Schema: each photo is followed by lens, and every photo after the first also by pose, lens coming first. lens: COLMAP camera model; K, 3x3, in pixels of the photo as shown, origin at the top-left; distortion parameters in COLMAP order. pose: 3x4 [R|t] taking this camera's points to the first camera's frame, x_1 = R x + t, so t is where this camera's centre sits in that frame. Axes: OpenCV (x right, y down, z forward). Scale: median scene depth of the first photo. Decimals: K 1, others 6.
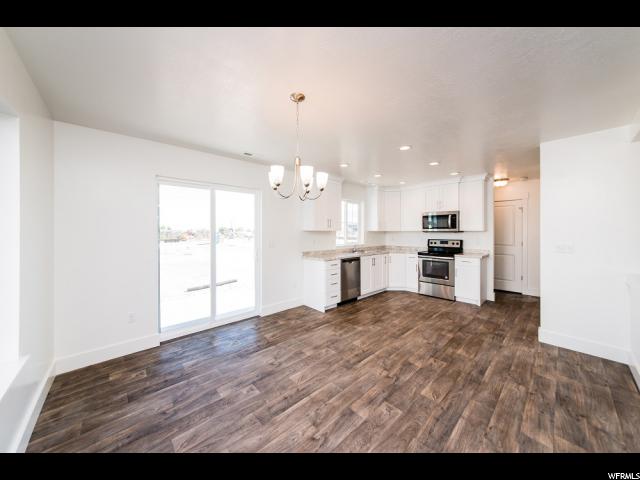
lens RADIAL K [[232.6, 0, 334.8], [0, 232.6, 228.5], [0, 0, 1]] dist [0.015806, -0.000402]
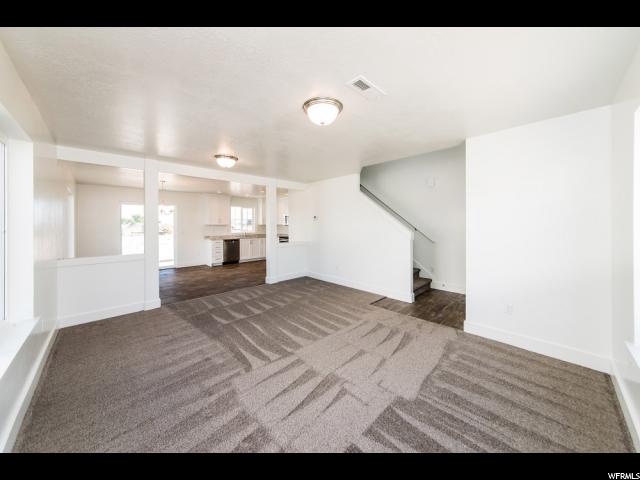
lens RADIAL K [[232.6, 0, 331.2], [0, 232.6, 226.6], [0, 0, 1]] dist [0.015806, -0.000402]
pose [[0.999765, -0.006847, 0.020592, 0.641939], [0.006343, 0.999681, 0.024437, -0.011436], [-0.020753, -0.024300, 0.999489, -0.680679]]
